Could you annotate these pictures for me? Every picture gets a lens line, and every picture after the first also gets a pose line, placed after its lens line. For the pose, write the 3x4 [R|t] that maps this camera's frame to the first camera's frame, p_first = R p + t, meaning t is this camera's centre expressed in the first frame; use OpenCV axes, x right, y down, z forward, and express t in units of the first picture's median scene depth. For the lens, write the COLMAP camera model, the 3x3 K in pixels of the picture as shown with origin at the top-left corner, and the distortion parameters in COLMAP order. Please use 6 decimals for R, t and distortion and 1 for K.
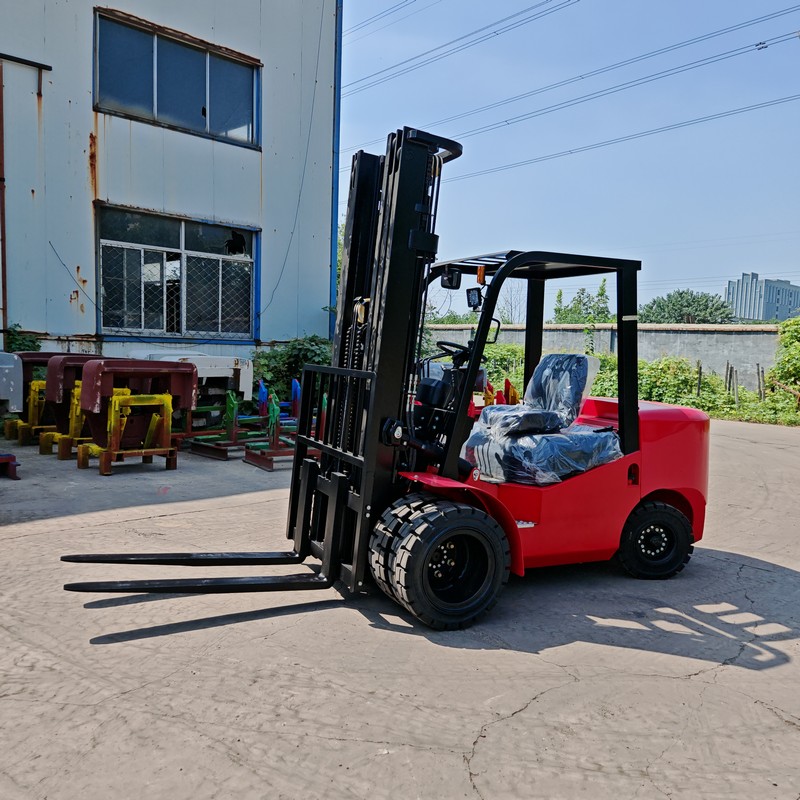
lens RADIAL K [[729.5, 0, 399.2], [0, 729.5, 418.3], [0, 0, 1]] dist [0.063491, -0.059621]
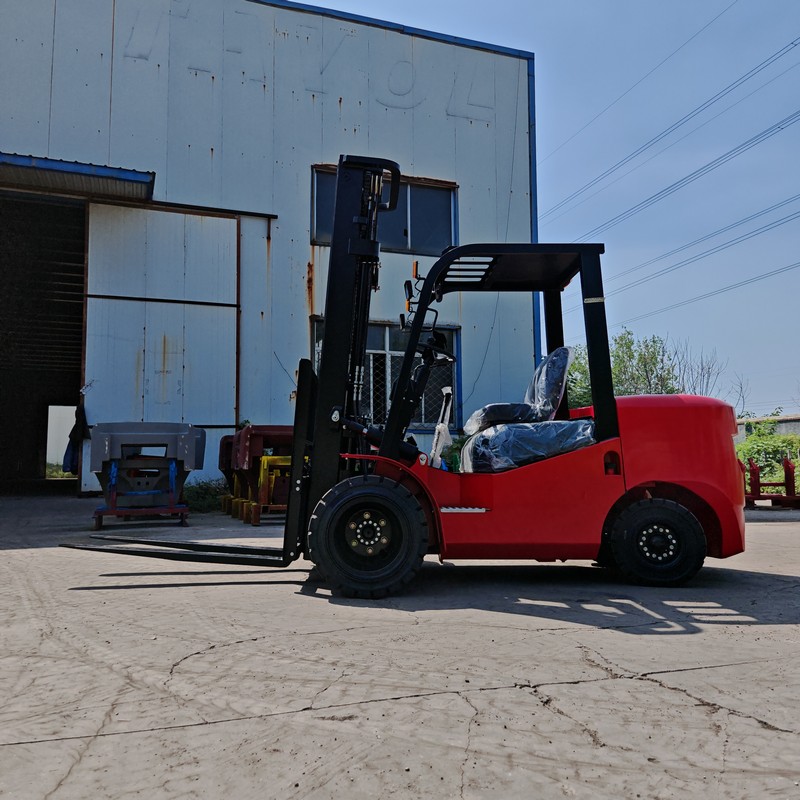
lens RADIAL K [[732.8, 0, 400.0], [0, 732.8, 400.0], [0, 0, 1]] dist [0.048240, 0.004039]
pose [[0.919367, -0.077629, -0.385666, 0.416983], [0.001552, 0.981045, -0.193772, 0.169930], [0.393399, 0.177549, 0.902061, 0.041880]]
